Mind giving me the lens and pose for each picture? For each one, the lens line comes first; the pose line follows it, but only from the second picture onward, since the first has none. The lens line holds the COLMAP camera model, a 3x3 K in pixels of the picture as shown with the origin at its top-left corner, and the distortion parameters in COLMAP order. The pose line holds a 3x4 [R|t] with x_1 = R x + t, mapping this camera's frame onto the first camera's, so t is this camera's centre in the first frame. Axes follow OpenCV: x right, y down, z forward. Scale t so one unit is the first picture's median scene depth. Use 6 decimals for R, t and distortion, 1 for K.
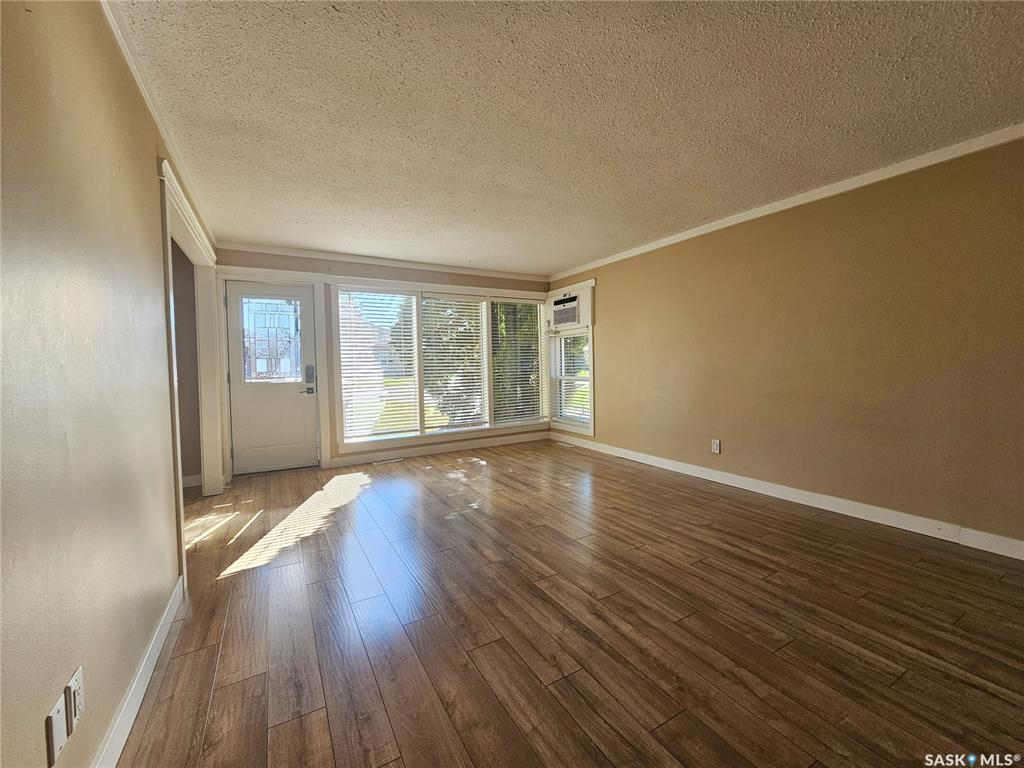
lens RADIAL K [[418.8, 0, 513.9], [0, 418.8, 376.0], [0, 0, 1]] dist [0.000270, -0.000910]
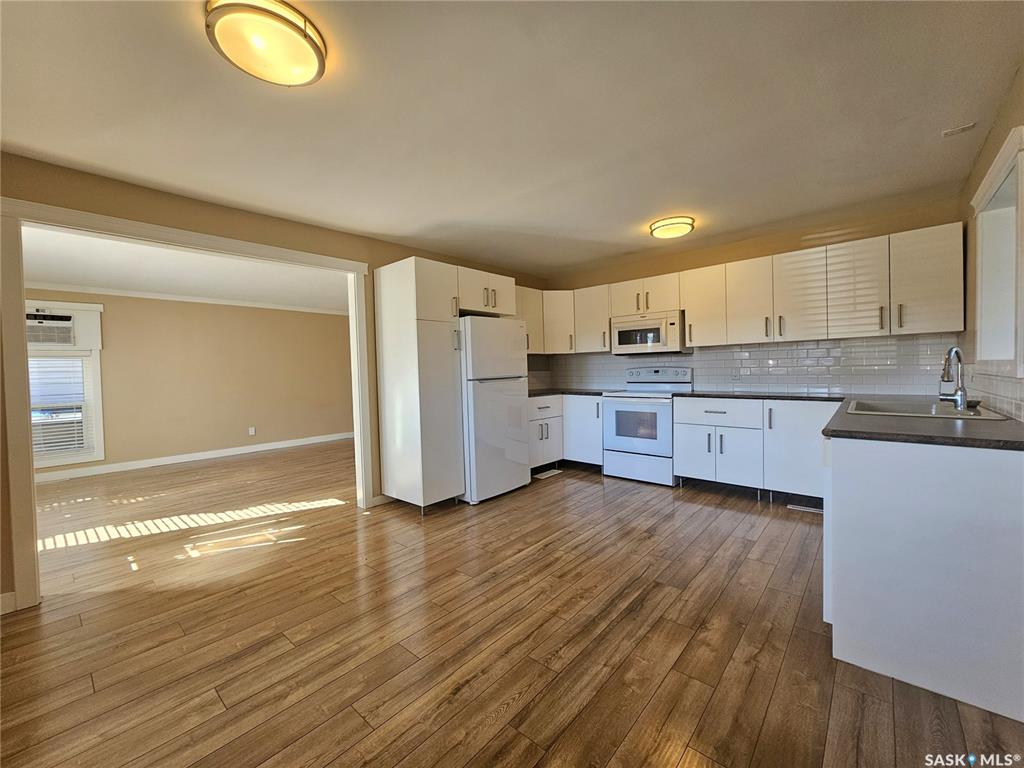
lens RADIAL K [[418.8, 0, 523.0], [0, 418.8, 379.2], [0, 0, 1]] dist [0.000270, -0.000910]
pose [[-0.342723, 0.010519, 0.939378, -1.843099], [0.057569, 0.998293, 0.009825, 0.000231], [-0.937671, 0.057446, -0.342743, 0.638436]]
